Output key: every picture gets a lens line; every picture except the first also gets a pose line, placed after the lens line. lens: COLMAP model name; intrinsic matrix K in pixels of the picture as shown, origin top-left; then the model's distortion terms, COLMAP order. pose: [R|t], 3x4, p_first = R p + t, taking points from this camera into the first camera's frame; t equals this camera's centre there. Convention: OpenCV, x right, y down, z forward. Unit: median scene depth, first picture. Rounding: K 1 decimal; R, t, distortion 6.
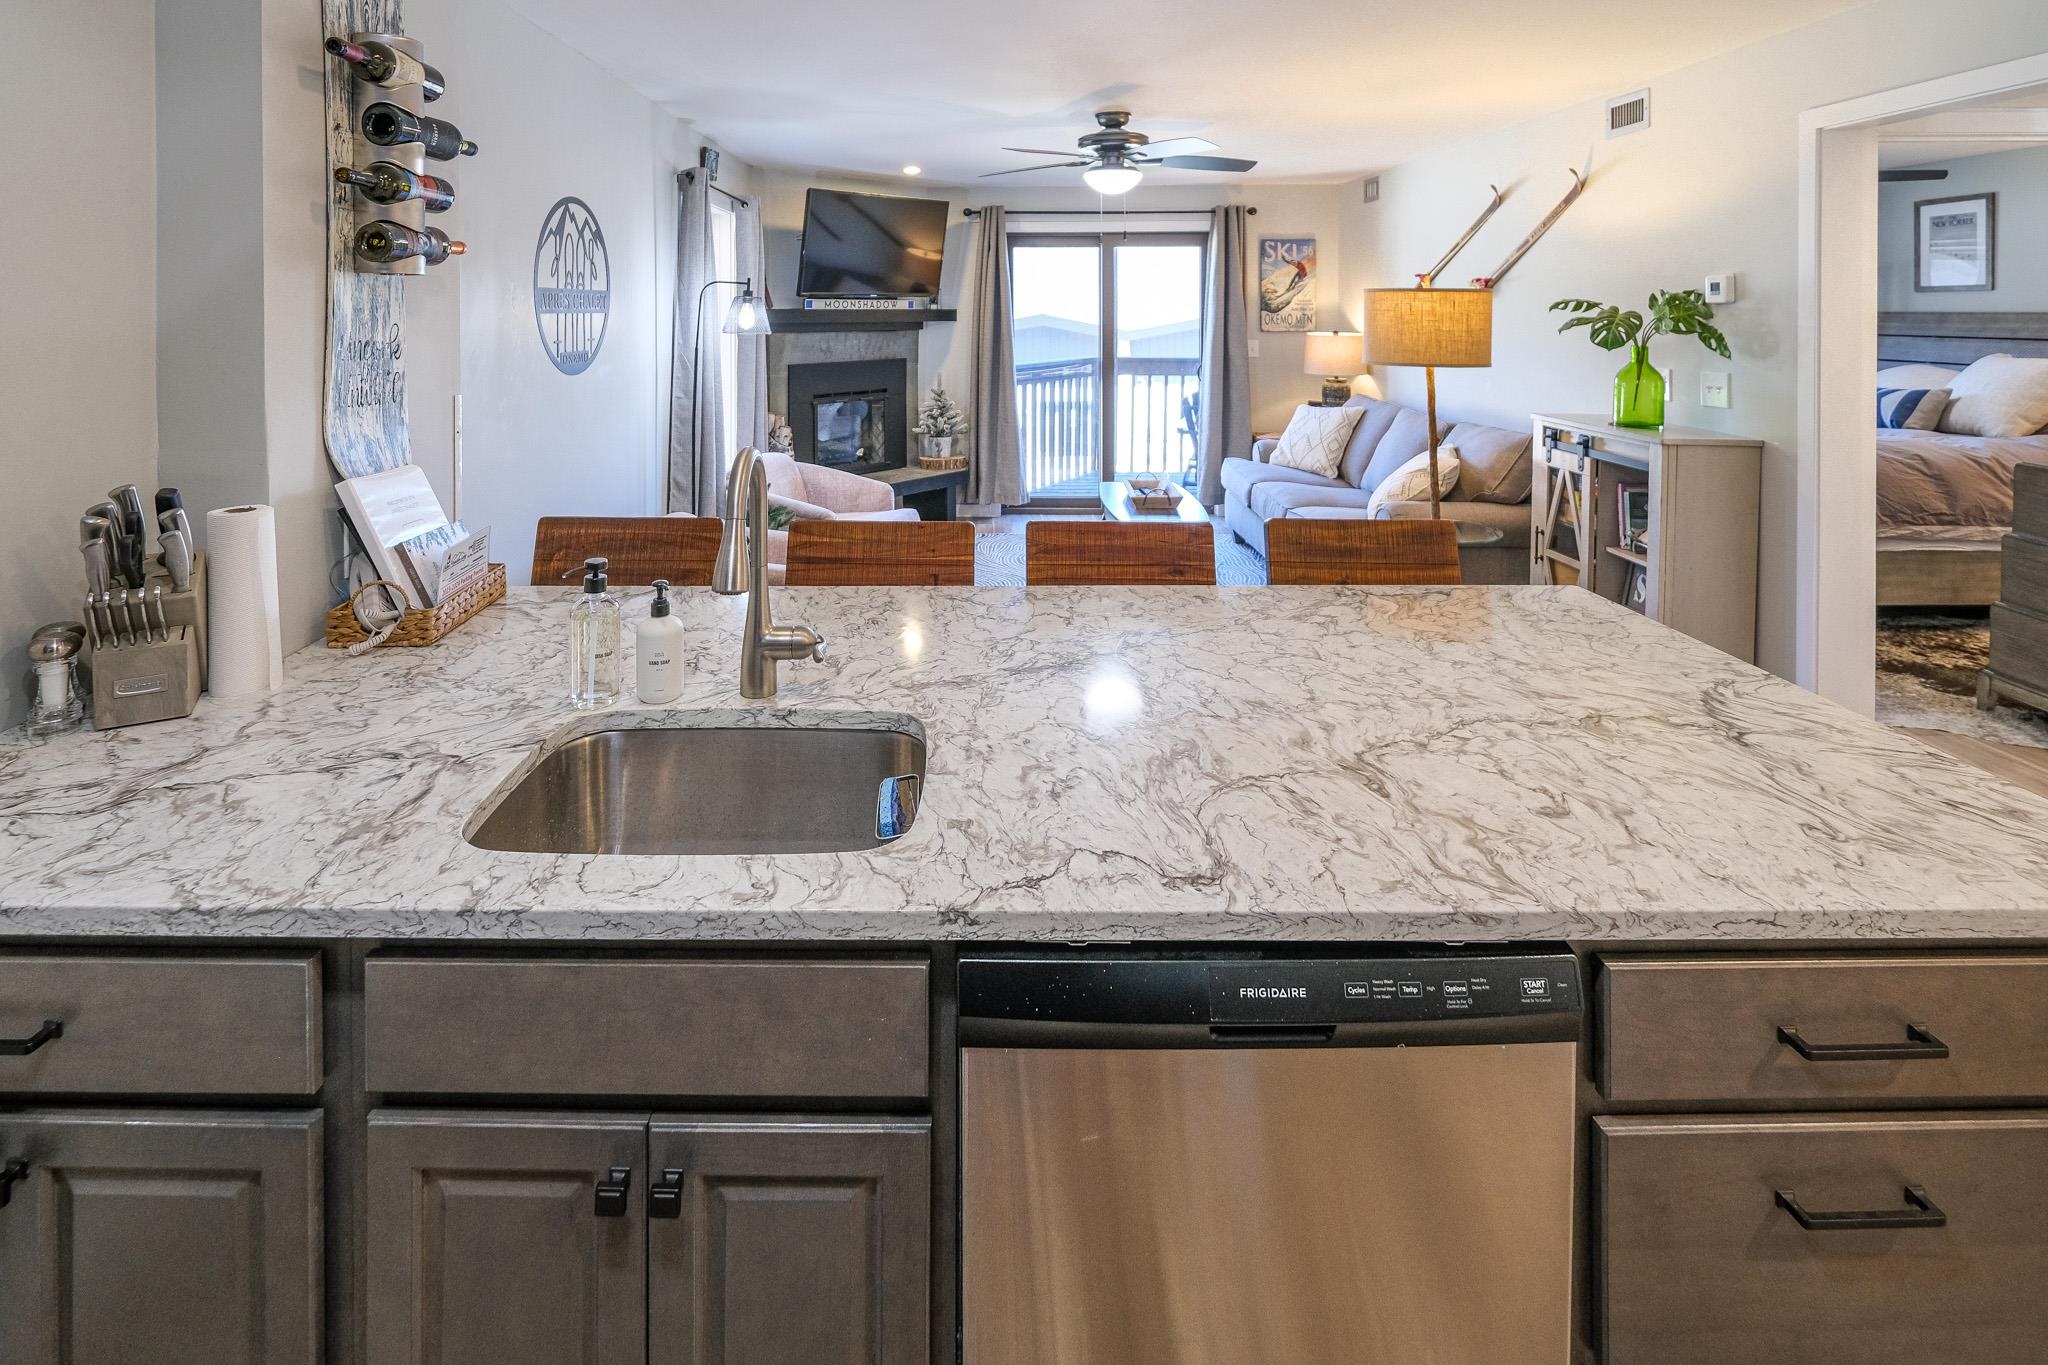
lens RADIAL K [[1044.9, 0, 901.9], [0, 1044.9, 320.7], [0, 0, 1]] dist [-0.000759, -0.001468]
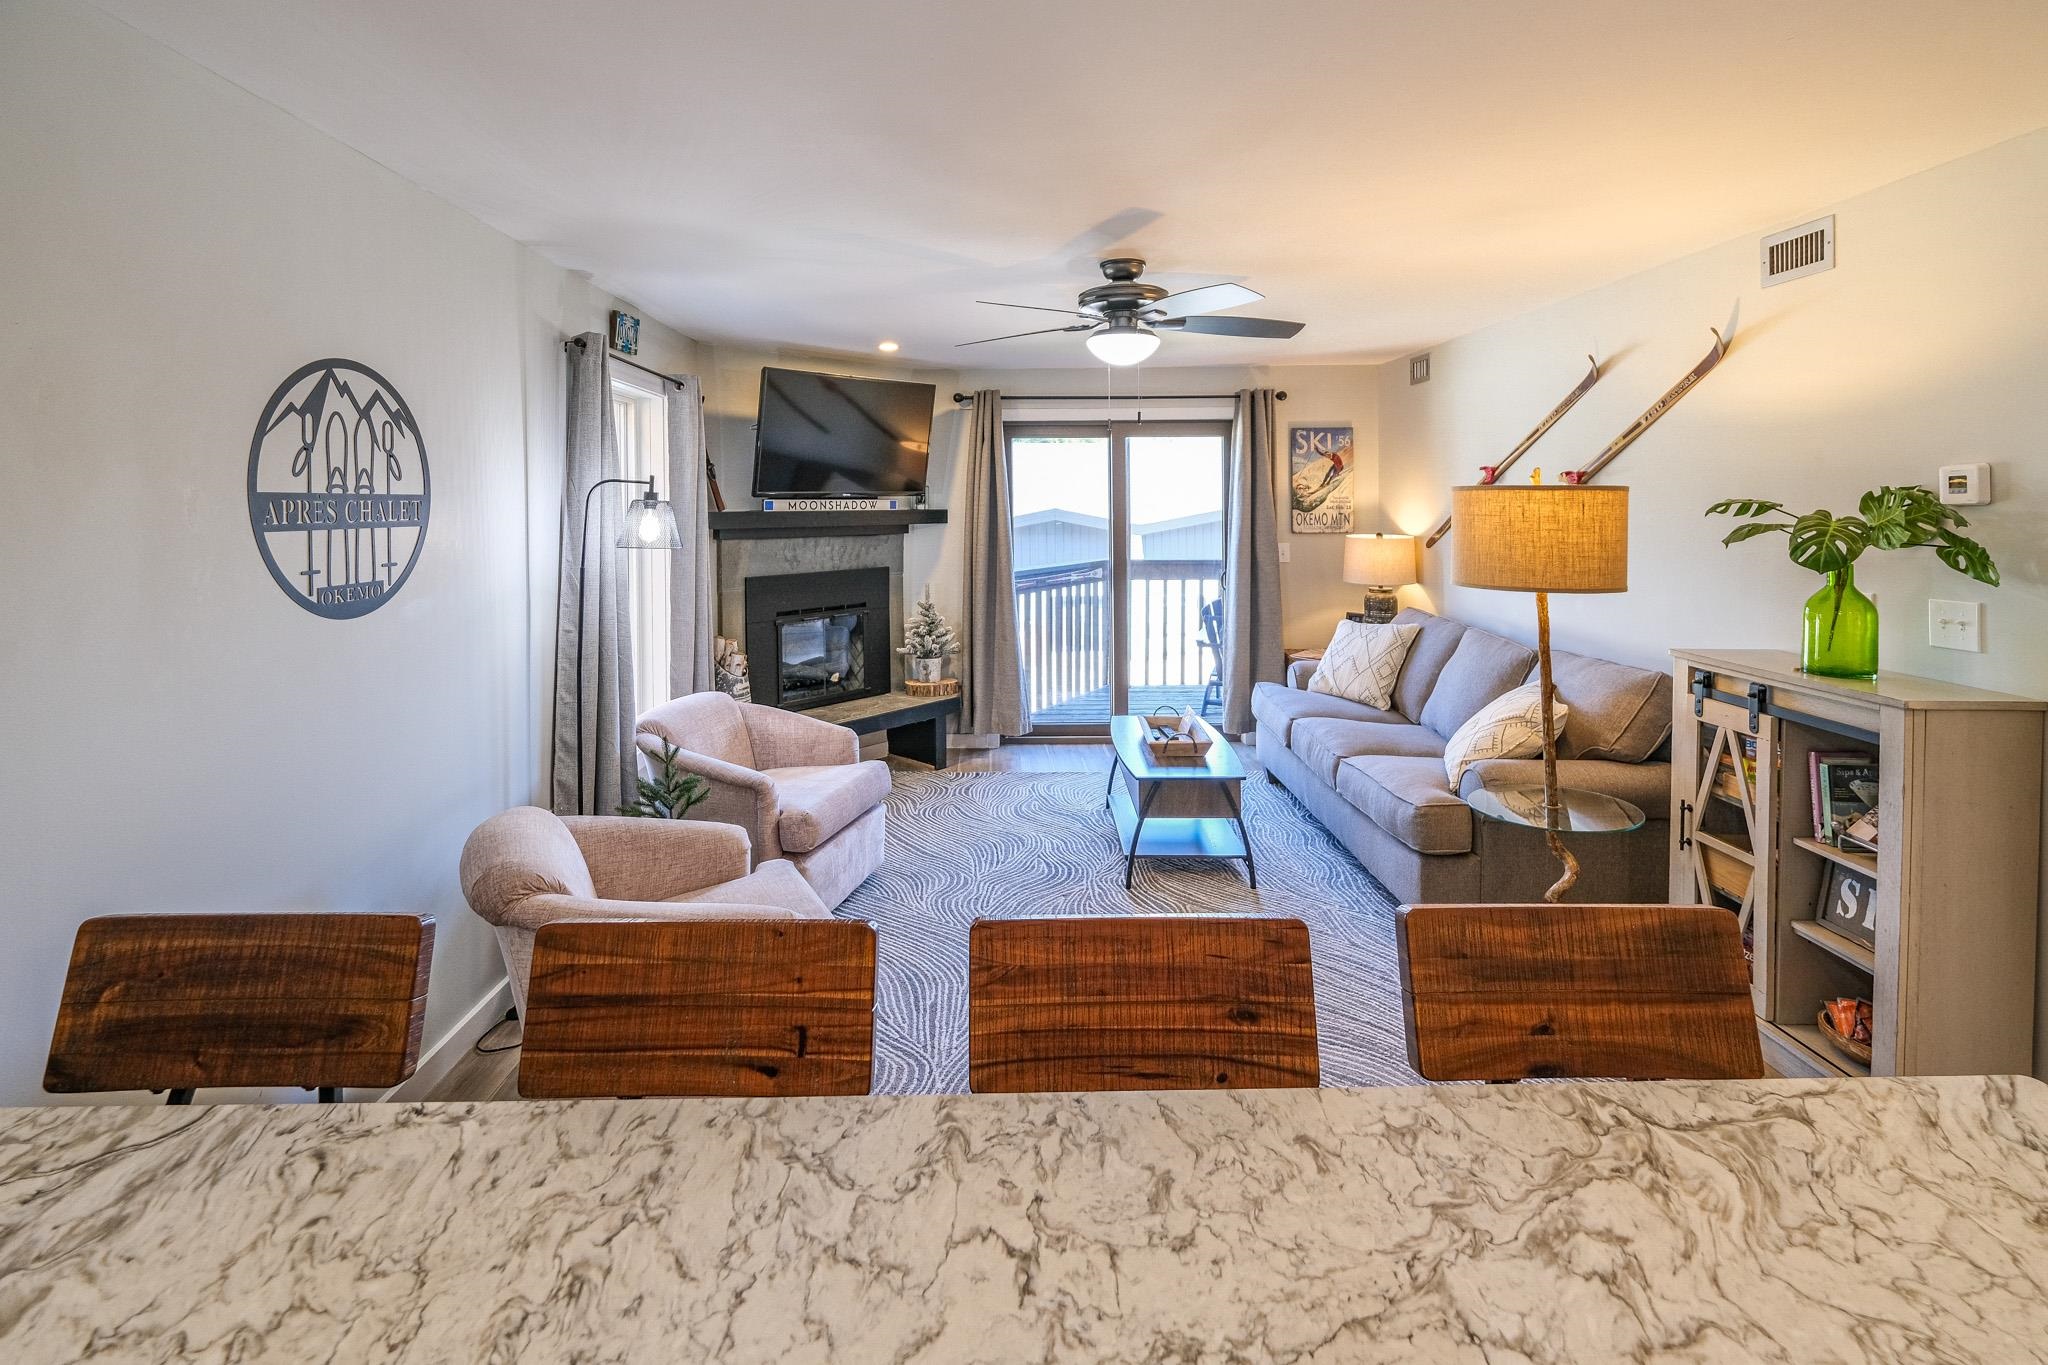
lens RADIAL K [[981.3, 0, 990.6], [0, 981.3, 512.6], [0, 0, 1]] dist [-0.000032, -0.000743]
pose [[0.997994, -0.007199, 0.062899, 0.054708], [0.007249, 0.999974, -0.000572, -0.011580], [-0.062893, 0.001027, 0.998020, 0.269294]]
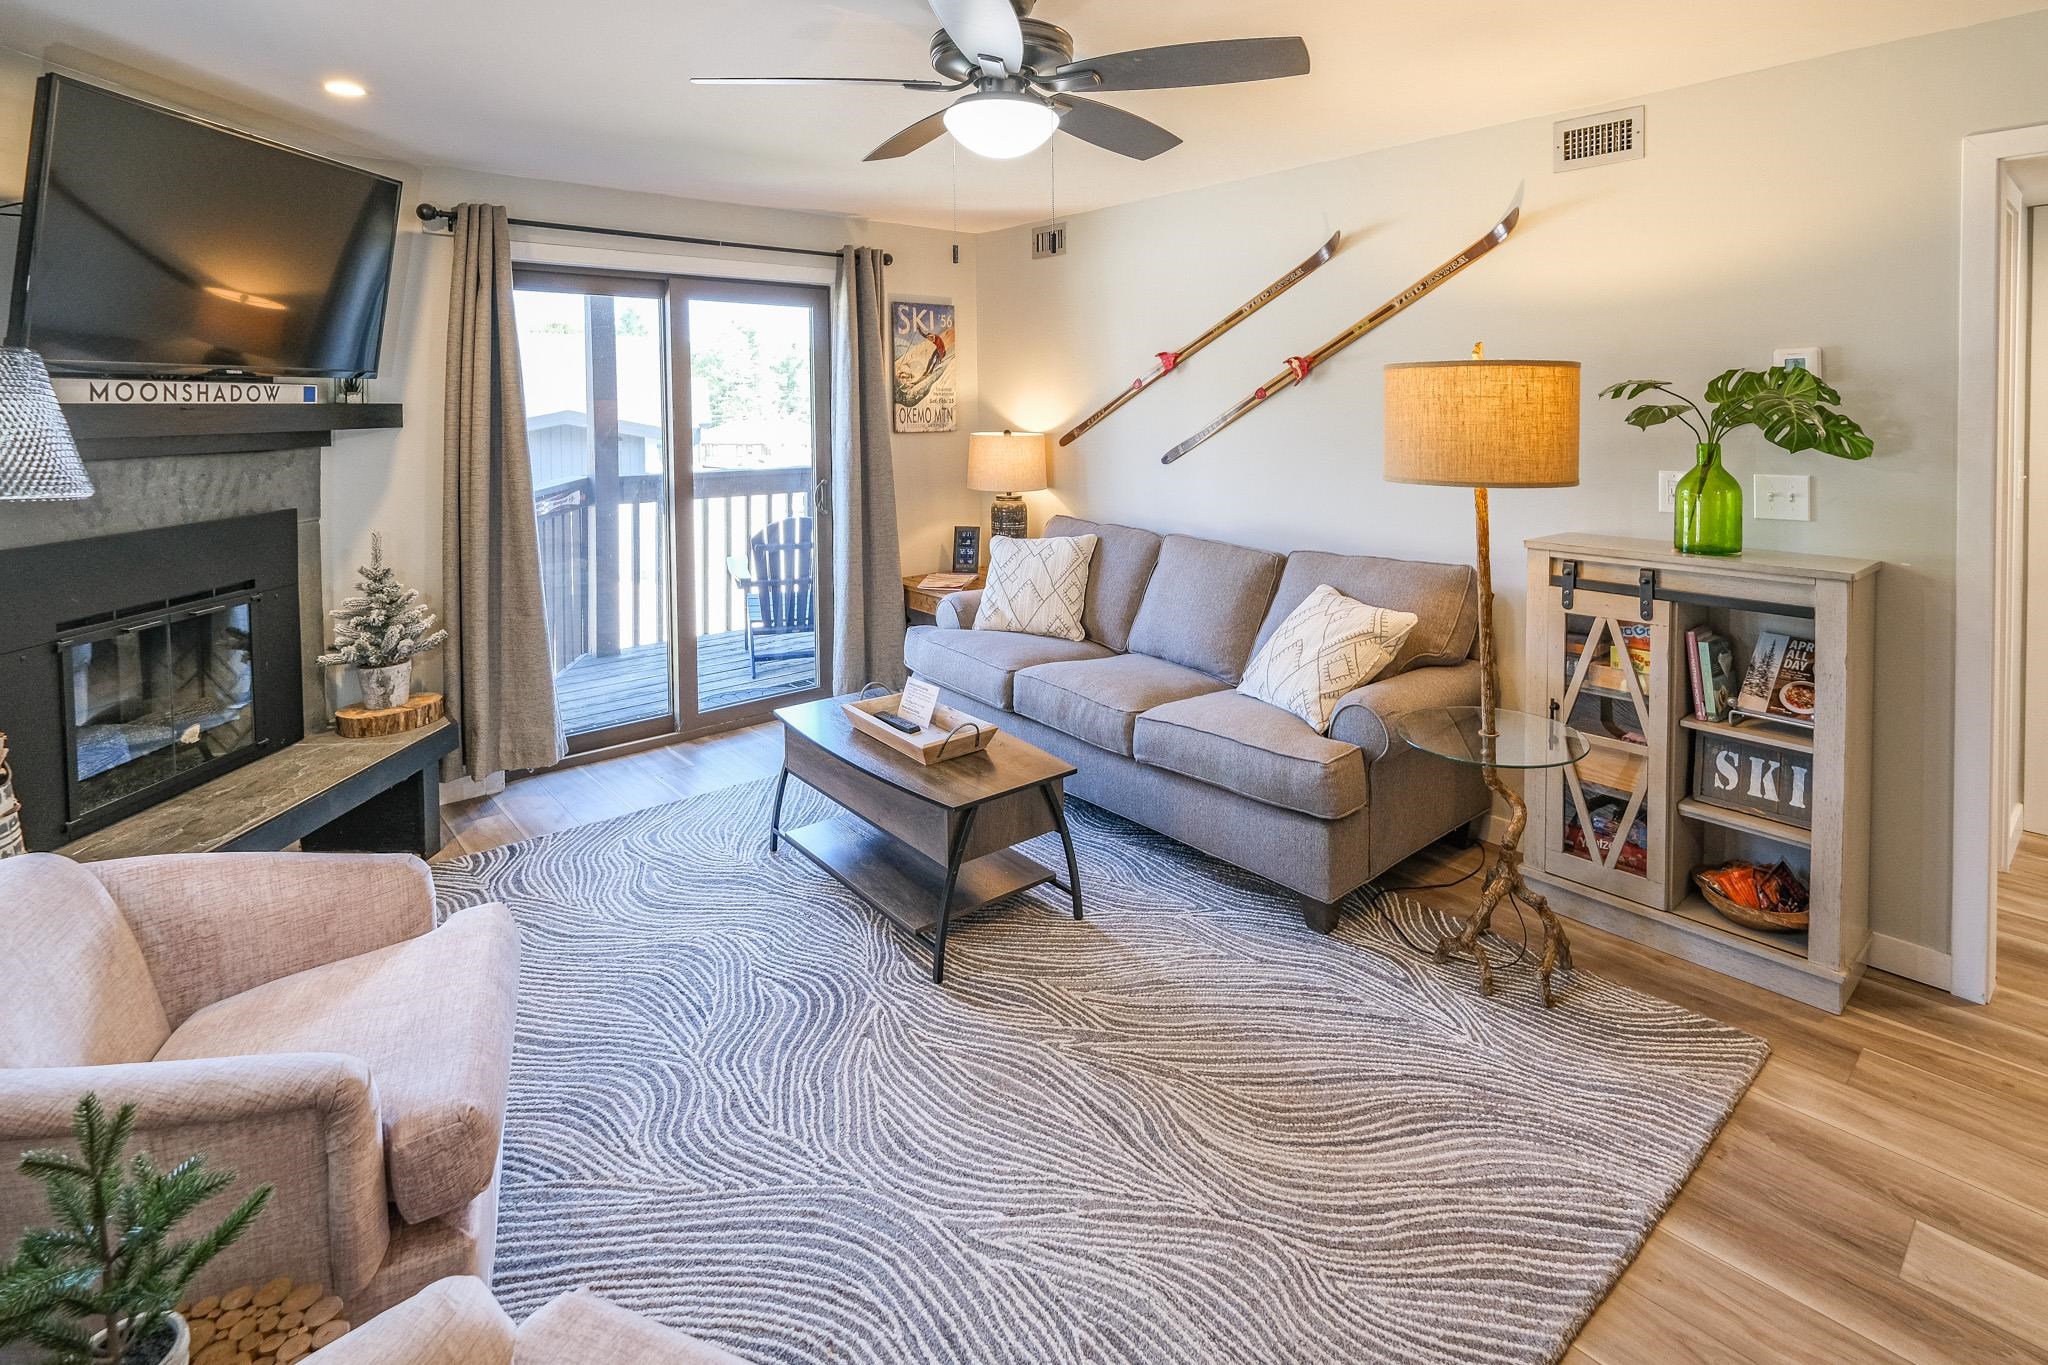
lens RADIAL K [[1066.1, 0, 957.1], [0, 1066.1, 432.6], [0, 0, 1]] dist [-0.003325, -0.001105]
pose [[0.736788, -0.022729, 0.675742, -0.151253], [0.013629, 0.999731, 0.018766, -0.004118], [-0.675986, -0.004617, 0.736900, 0.614252]]
